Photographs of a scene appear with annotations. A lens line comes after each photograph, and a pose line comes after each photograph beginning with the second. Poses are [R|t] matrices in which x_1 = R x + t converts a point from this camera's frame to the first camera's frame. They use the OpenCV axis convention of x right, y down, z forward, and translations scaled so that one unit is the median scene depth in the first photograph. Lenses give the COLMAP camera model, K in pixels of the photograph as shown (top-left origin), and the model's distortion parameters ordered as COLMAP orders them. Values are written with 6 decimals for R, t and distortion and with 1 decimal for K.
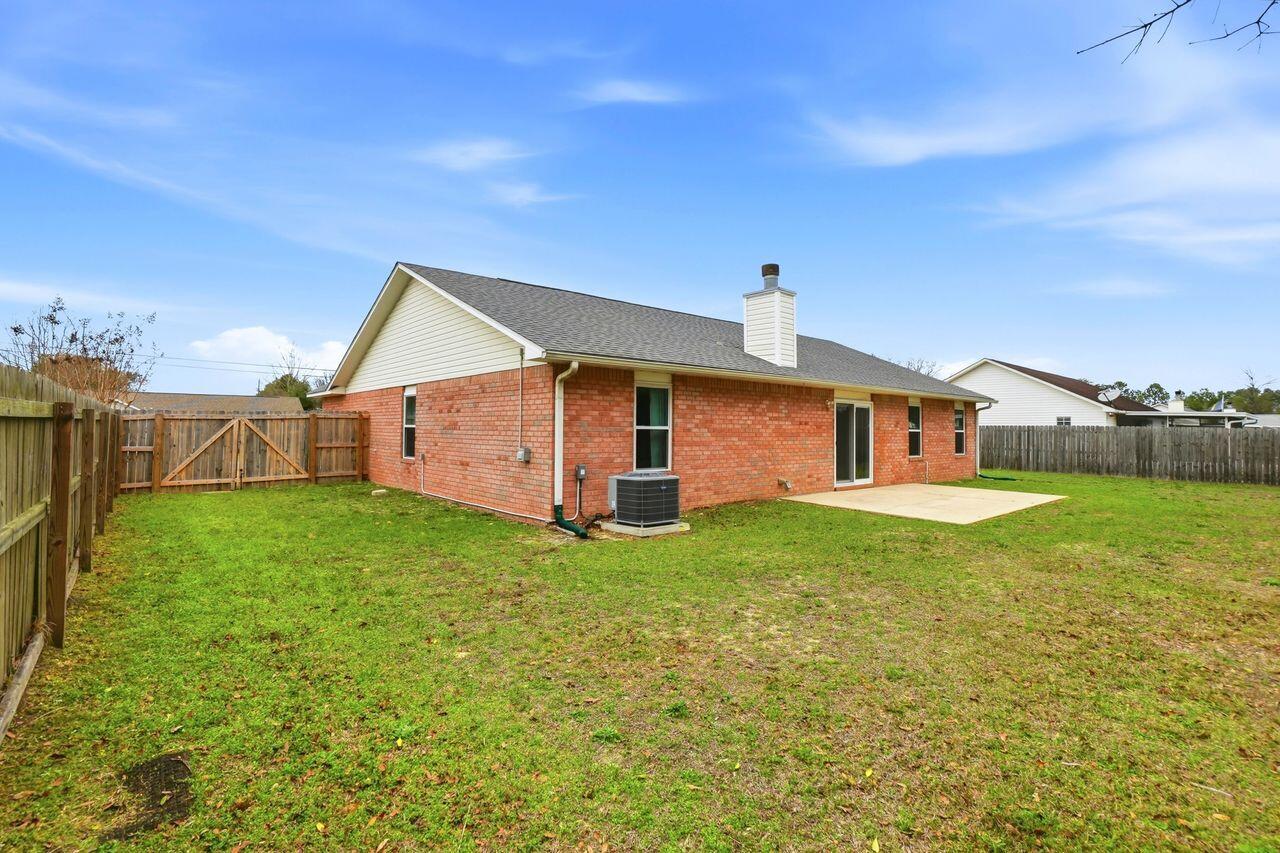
lens RADIAL K [[598.5, 0, 638.9], [0, 598.5, 417.5], [0, 0, 1]] dist [-0.066091, 0.026860]
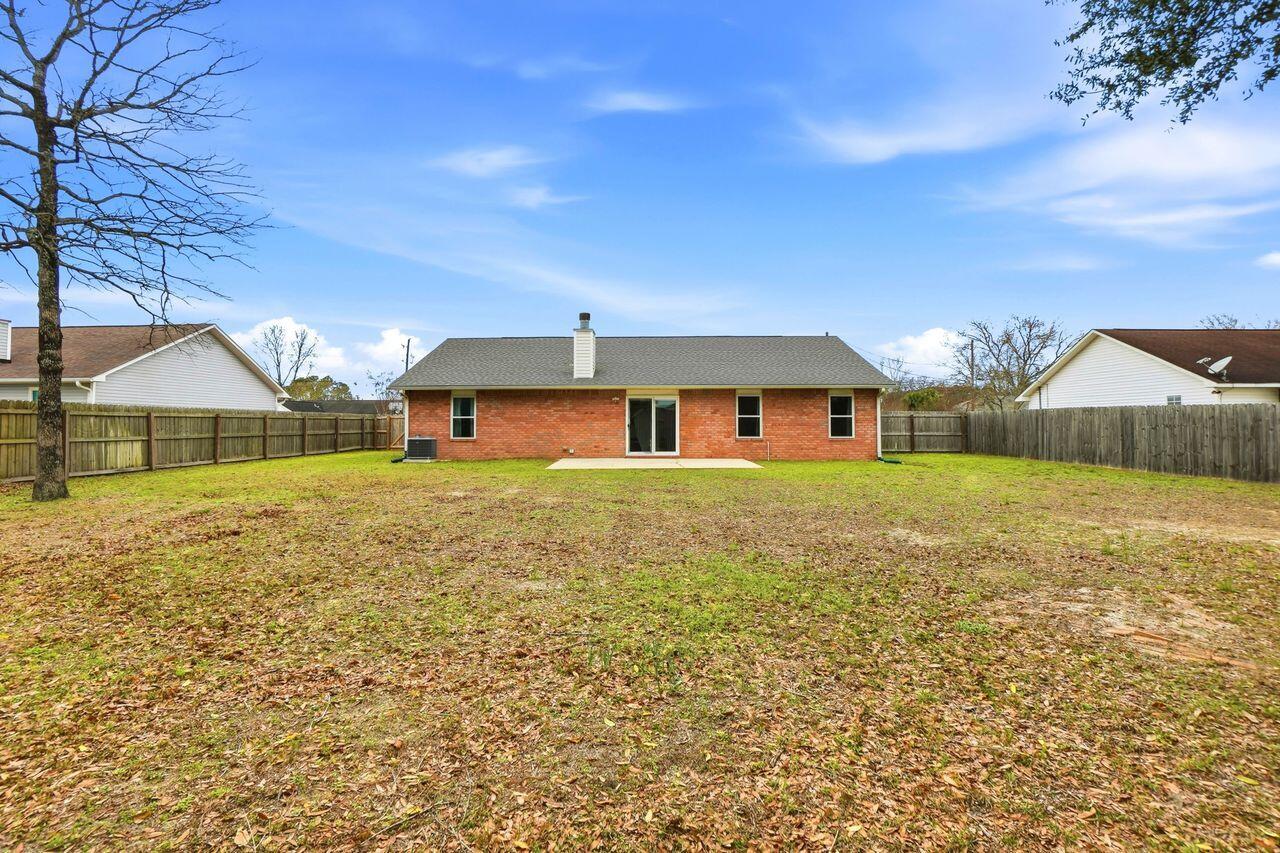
lens RADIAL K [[588.1, 0, 635.3], [0, 588.1, 428.2], [0, 0, 1]] dist [-0.066643, 0.025678]
pose [[0.763711, -0.008653, -0.645500, 1.345428], [0.023003, 0.999640, 0.013815, 0.030625], [0.645148, -0.025399, 0.763635, -0.112329]]
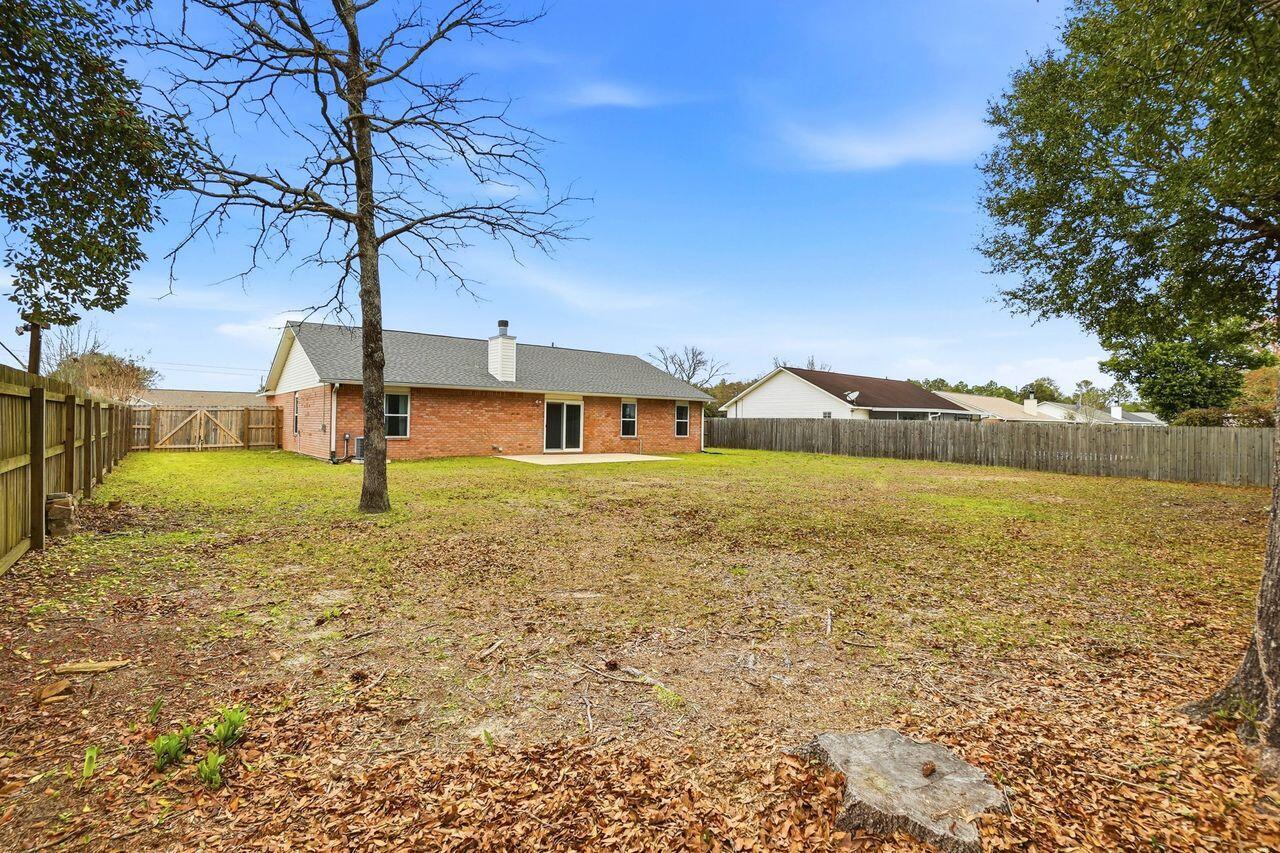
lens RADIAL K [[588.1, 0, 635.3], [0, 588.1, 428.2], [0, 0, 1]] dist [-0.066643, 0.025678]
pose [[0.999890, 0.004679, -0.014089, 0.632438], [-0.004293, 0.999619, 0.027271, 0.003483], [0.014211, -0.027208, 0.999529, -0.675016]]
